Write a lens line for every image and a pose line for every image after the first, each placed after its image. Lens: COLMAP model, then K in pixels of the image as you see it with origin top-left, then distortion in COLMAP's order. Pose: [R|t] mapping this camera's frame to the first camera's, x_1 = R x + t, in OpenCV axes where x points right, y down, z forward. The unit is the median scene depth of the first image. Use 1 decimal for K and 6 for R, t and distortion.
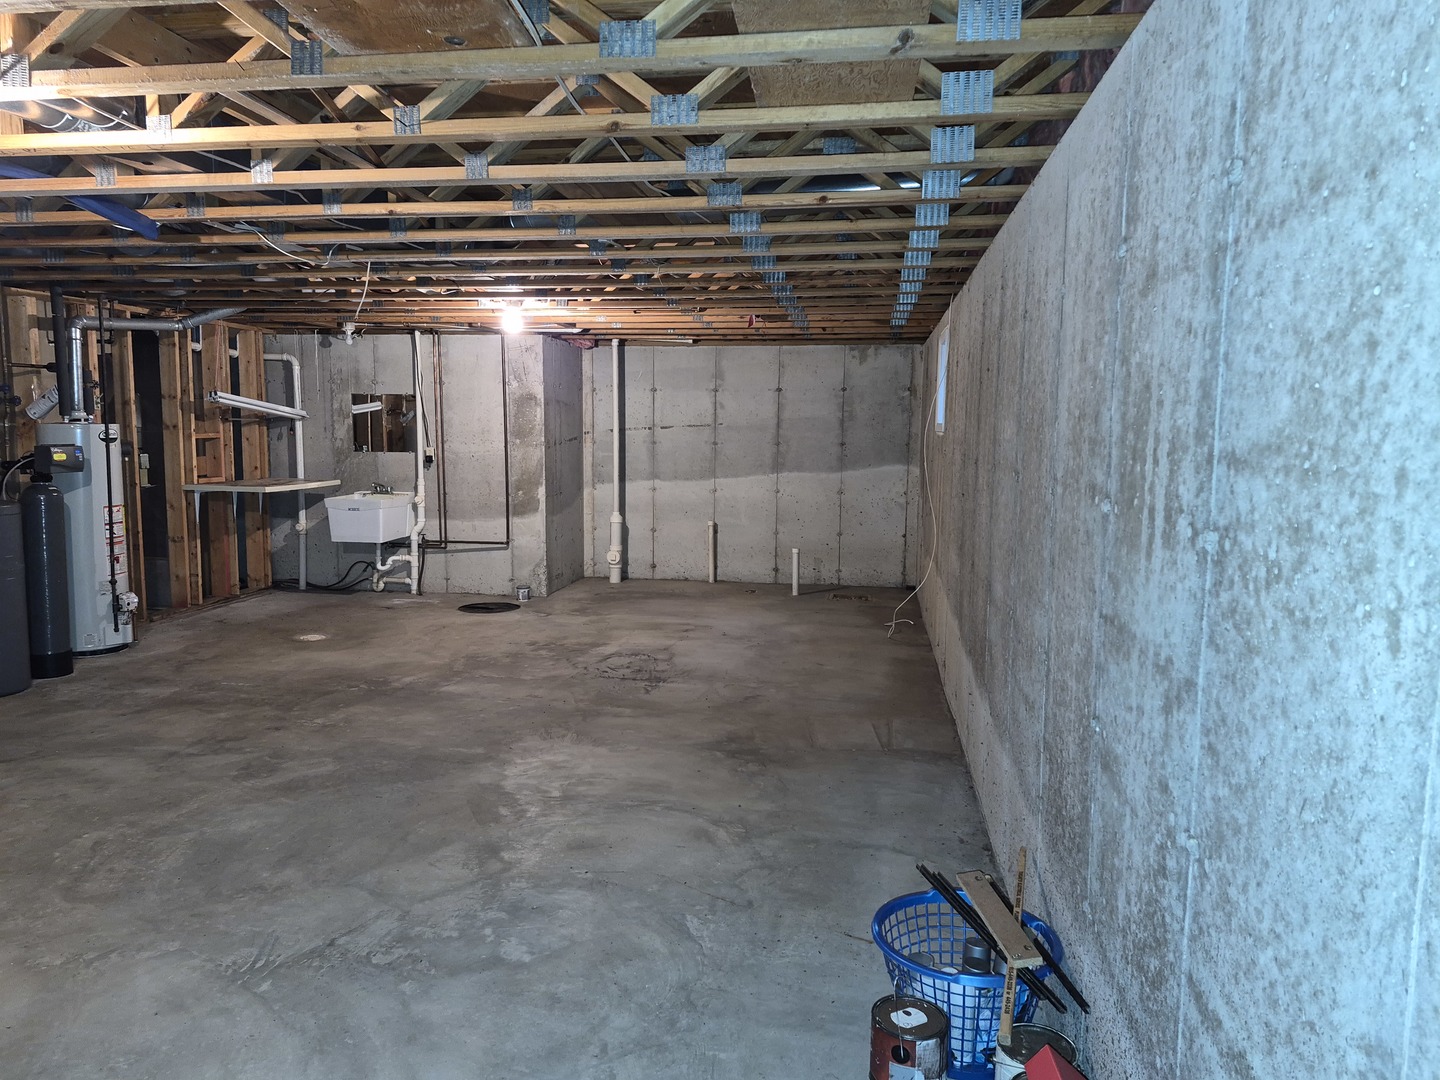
lens RADIAL K [[1003.4, 0, 720.0], [0, 1003.4, 540.0], [0, 0, 1]] dist [0.113209, -0.133445]
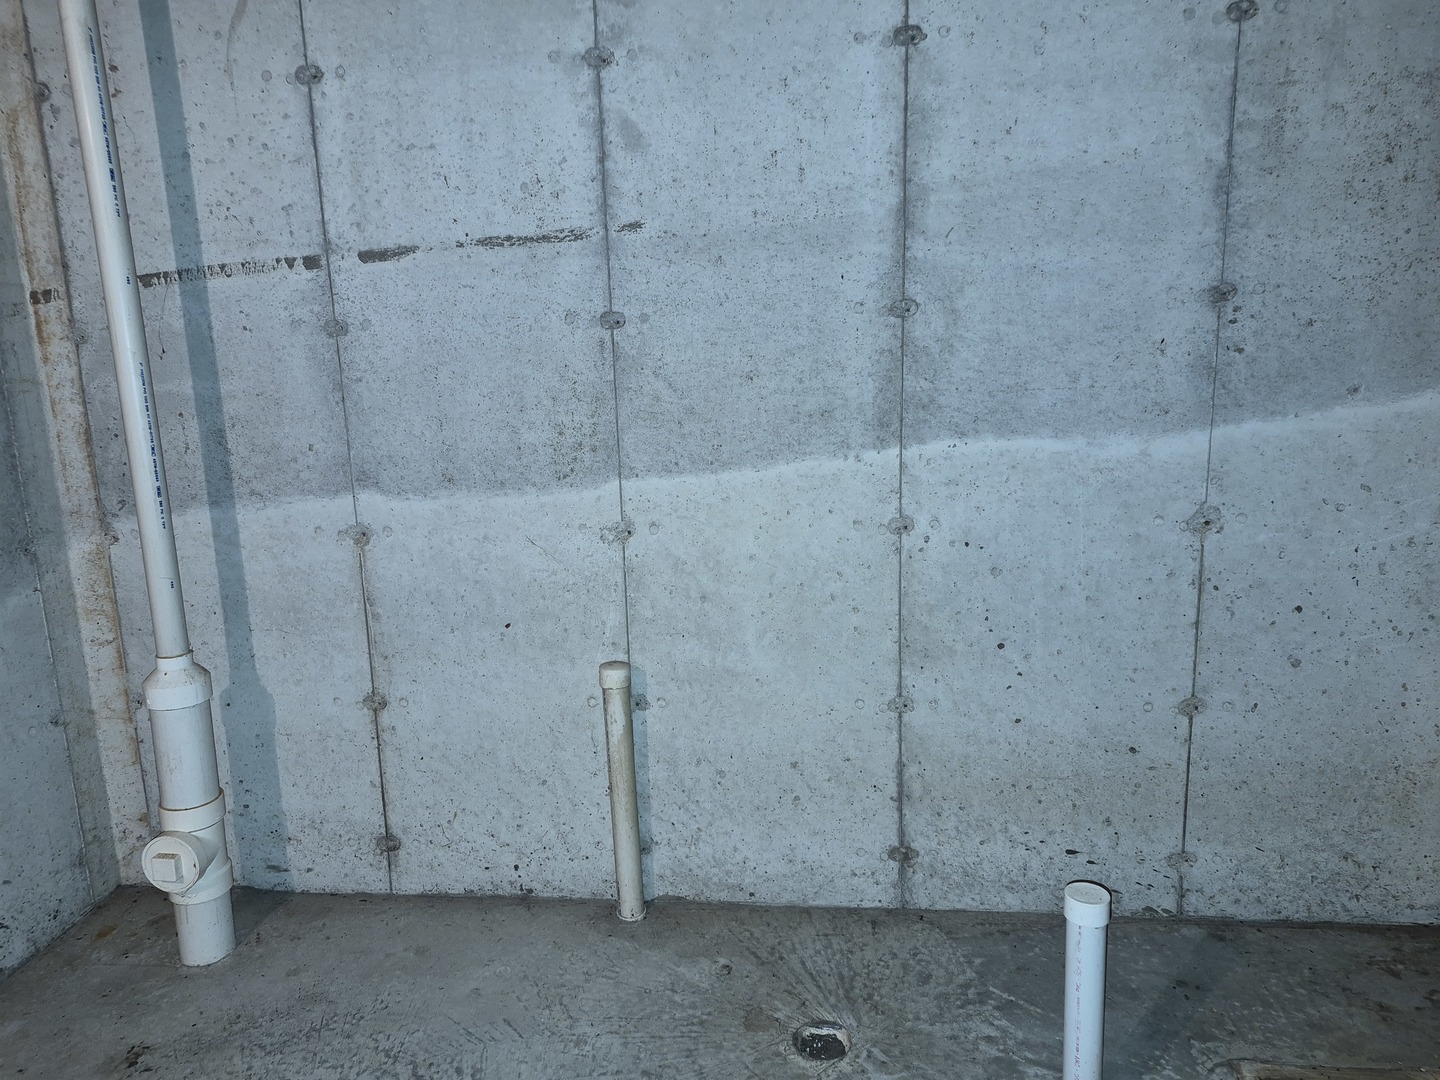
lens RADIAL K [[1003.4, 0, 720.0], [0, 1003.4, 540.0], [0, 0, 1]] dist [0.113209, -0.133445]
pose [[0.998096, -0.049358, 0.036999, 0.008075], [0.045825, 0.994802, 0.090930, -0.067245], [-0.041295, -0.089061, 0.995170, 0.773839]]
